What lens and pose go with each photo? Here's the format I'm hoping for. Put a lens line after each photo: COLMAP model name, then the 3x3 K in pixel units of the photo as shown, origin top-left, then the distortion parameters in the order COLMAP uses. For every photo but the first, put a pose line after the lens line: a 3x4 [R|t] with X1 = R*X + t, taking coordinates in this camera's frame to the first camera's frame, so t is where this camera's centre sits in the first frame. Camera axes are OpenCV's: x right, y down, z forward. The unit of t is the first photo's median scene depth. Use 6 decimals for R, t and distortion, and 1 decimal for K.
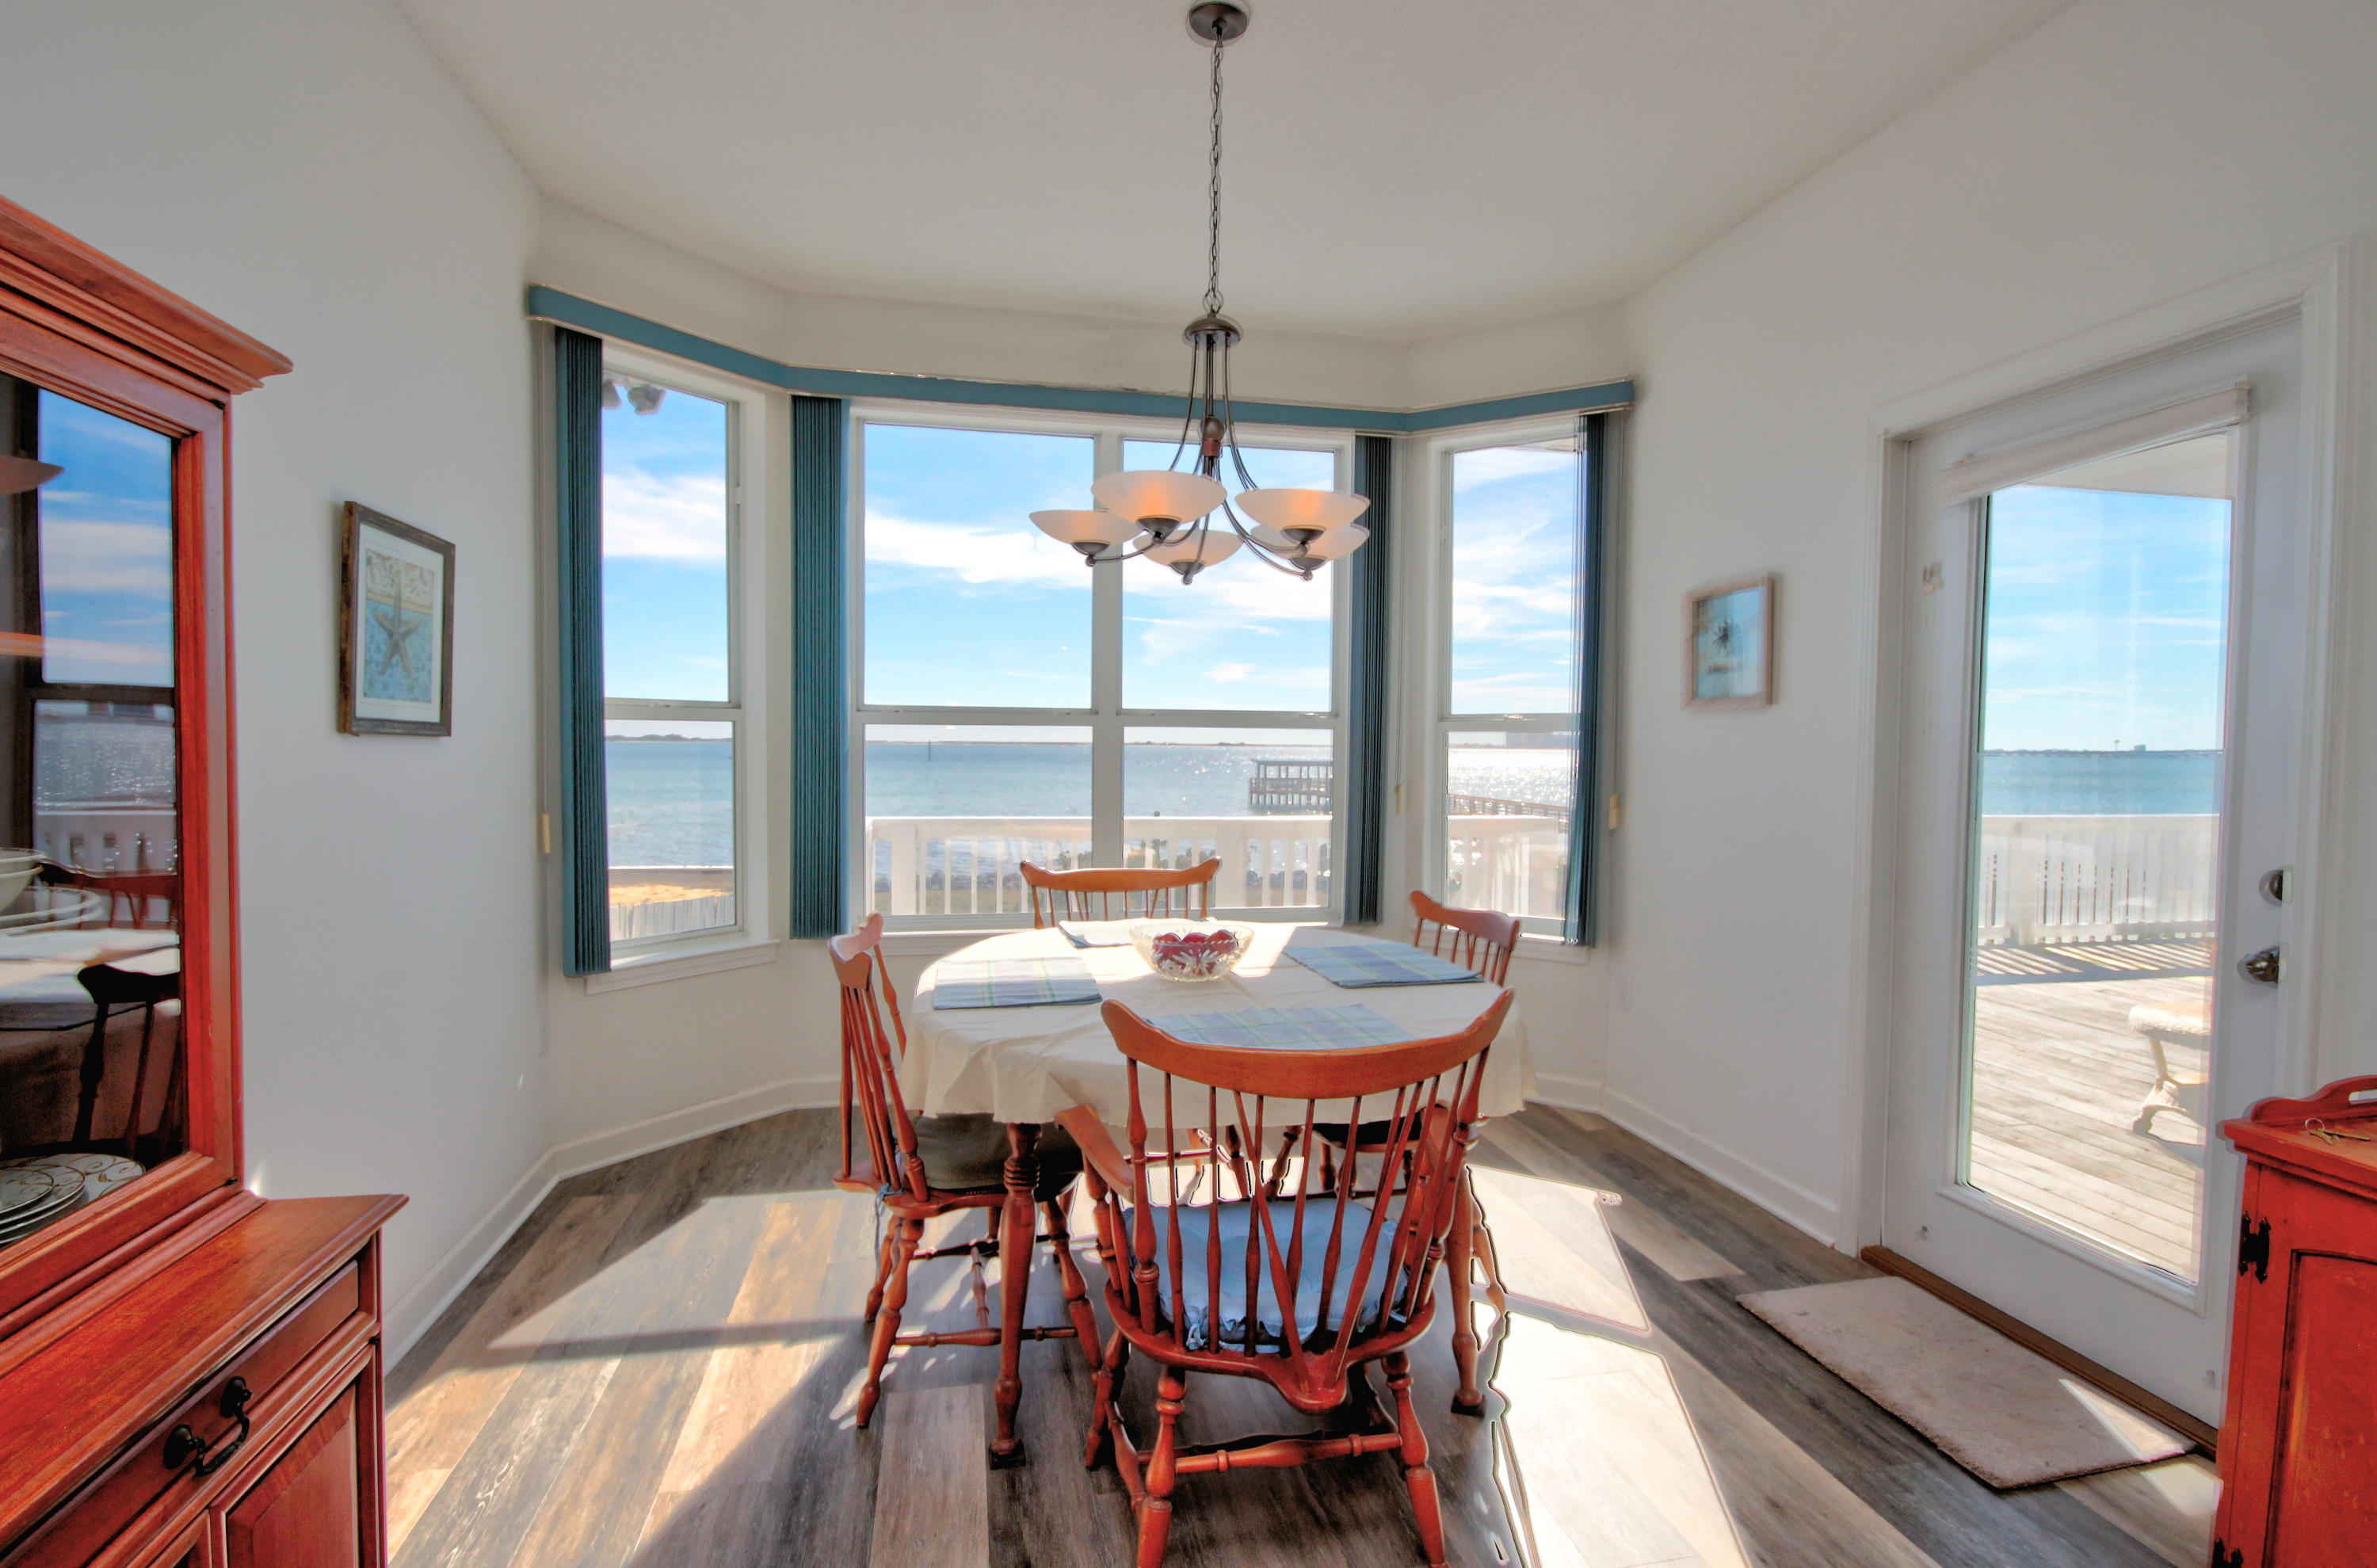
lens RADIAL K [[1082.1, 0, 1148.1], [0, 1082.1, 780.1], [0, 0, 1]] dist [0.001284, 0.000056]
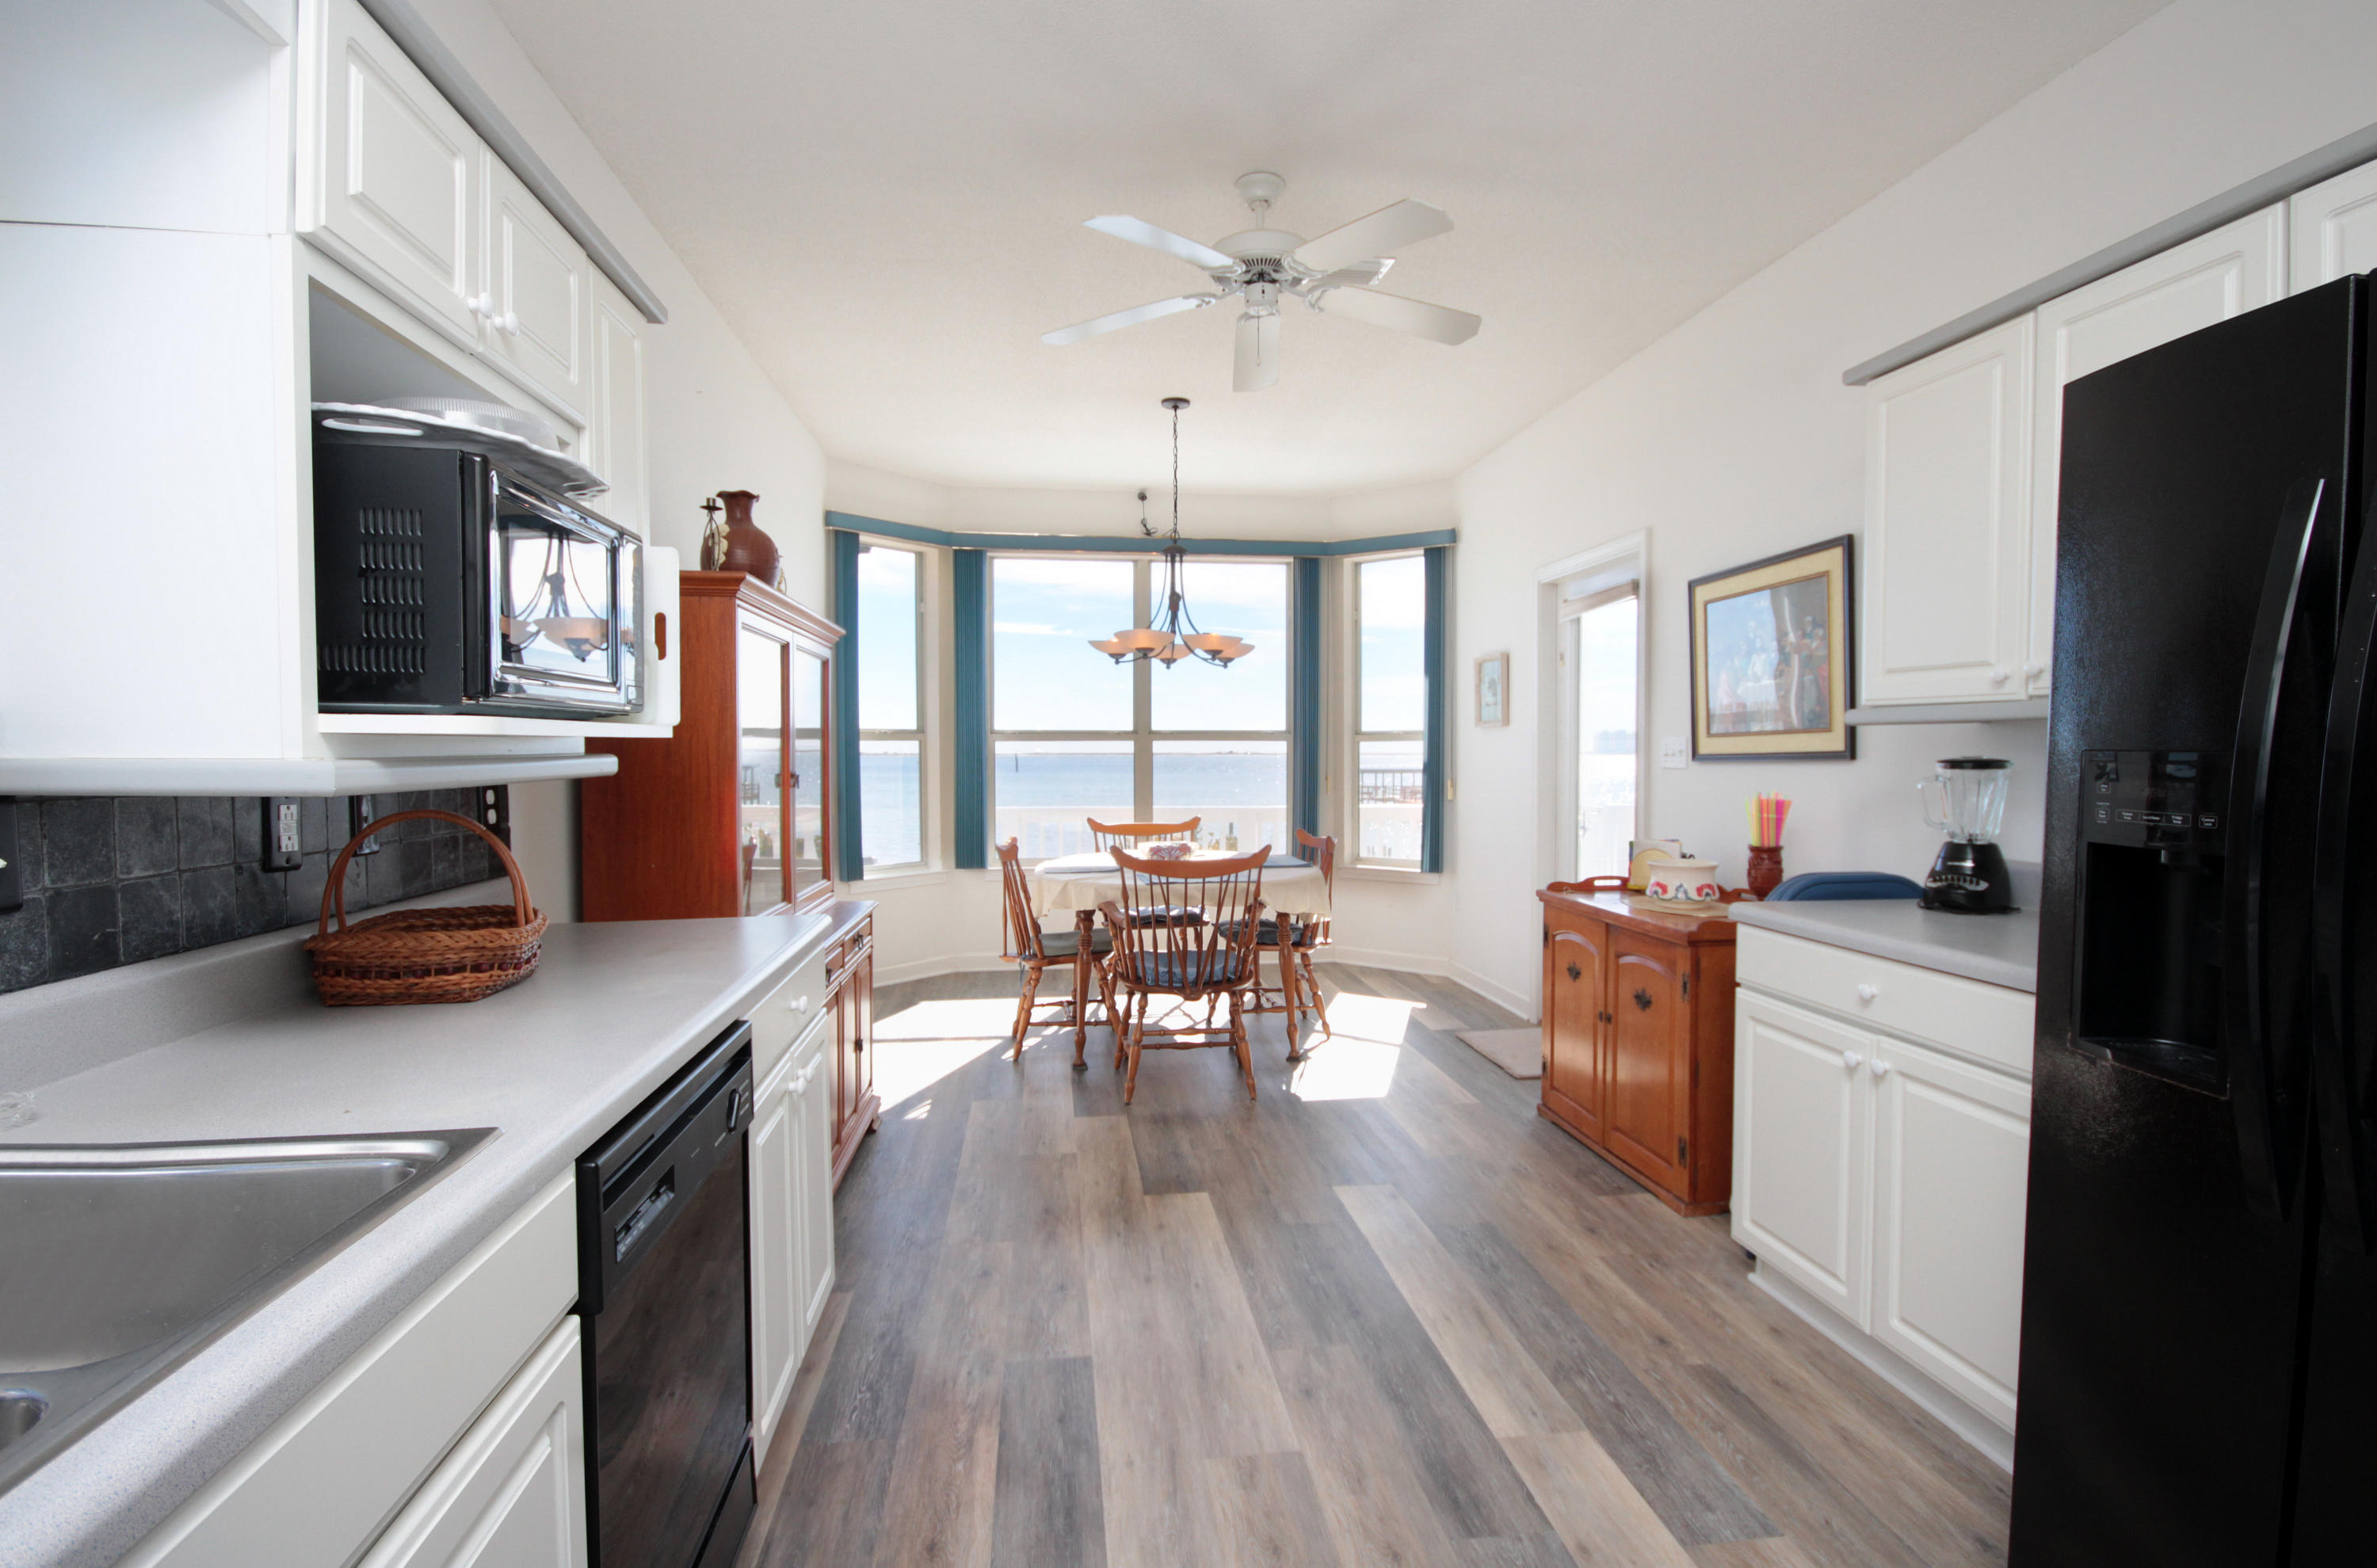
lens RADIAL K [[1082.1, 0, 1148.1], [0, 1082.1, 780.1], [0, 0, 1]] dist [0.001284, 0.000056]
pose [[0.997022, -0.009491, -0.076534, 0.103444], [0.008799, 0.999917, -0.009382, 0.026401], [0.076617, 0.008681, 0.997023, -0.682367]]
